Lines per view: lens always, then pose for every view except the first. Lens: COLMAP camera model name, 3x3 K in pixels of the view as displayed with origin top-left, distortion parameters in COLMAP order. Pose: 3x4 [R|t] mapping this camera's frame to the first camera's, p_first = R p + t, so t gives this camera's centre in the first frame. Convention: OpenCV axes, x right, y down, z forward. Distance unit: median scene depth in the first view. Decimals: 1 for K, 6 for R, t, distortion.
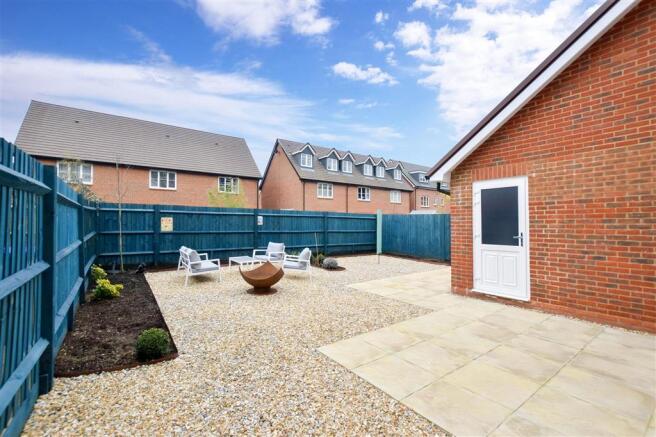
lens RADIAL K [[287.1, 0, 325.6], [0, 287.1, 218.0], [0, 0, 1]] dist [-0.002530, 0.000802]
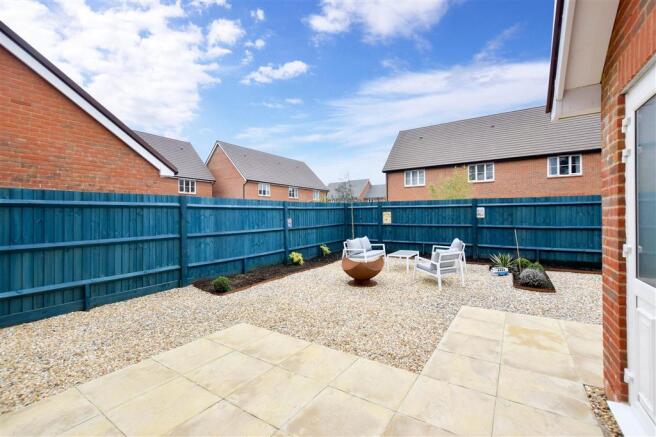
lens RADIAL K [[287.1, 0, 325.6], [0, 287.1, 218.0], [0, 0, 1]] dist [-0.002530, 0.000802]
pose [[0.336291, -0.002666, -0.941754, 0.569404], [0.027555, 0.999596, 0.007010, 0.009192], [0.941355, -0.028307, 0.336228, 0.437573]]
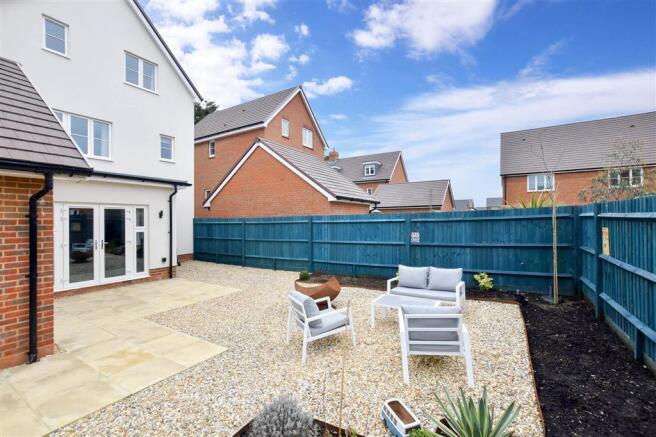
lens RADIAL K [[287.1, 0, 325.6], [0, 287.1, 218.0], [0, 0, 1]] dist [-0.002530, 0.000802]
pose [[-0.934205, 0.005128, -0.356699, 0.078312], [0.015284, 0.999554, -0.025658, -0.014152], [0.356408, -0.029422, -0.933867, 1.538954]]
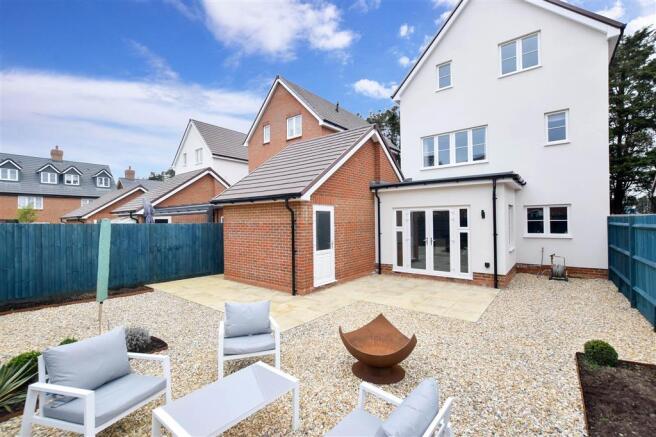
lens RADIAL K [[287.1, 0, 325.6], [0, 287.1, 218.0], [0, 0, 1]] dist [-0.002530, 0.000802]
pose [[-0.249841, 0.013288, 0.968196, -0.621558], [-0.007836, 0.999845, -0.015744, -0.034948], [-0.968255, -0.011520, -0.249698, 1.015548]]
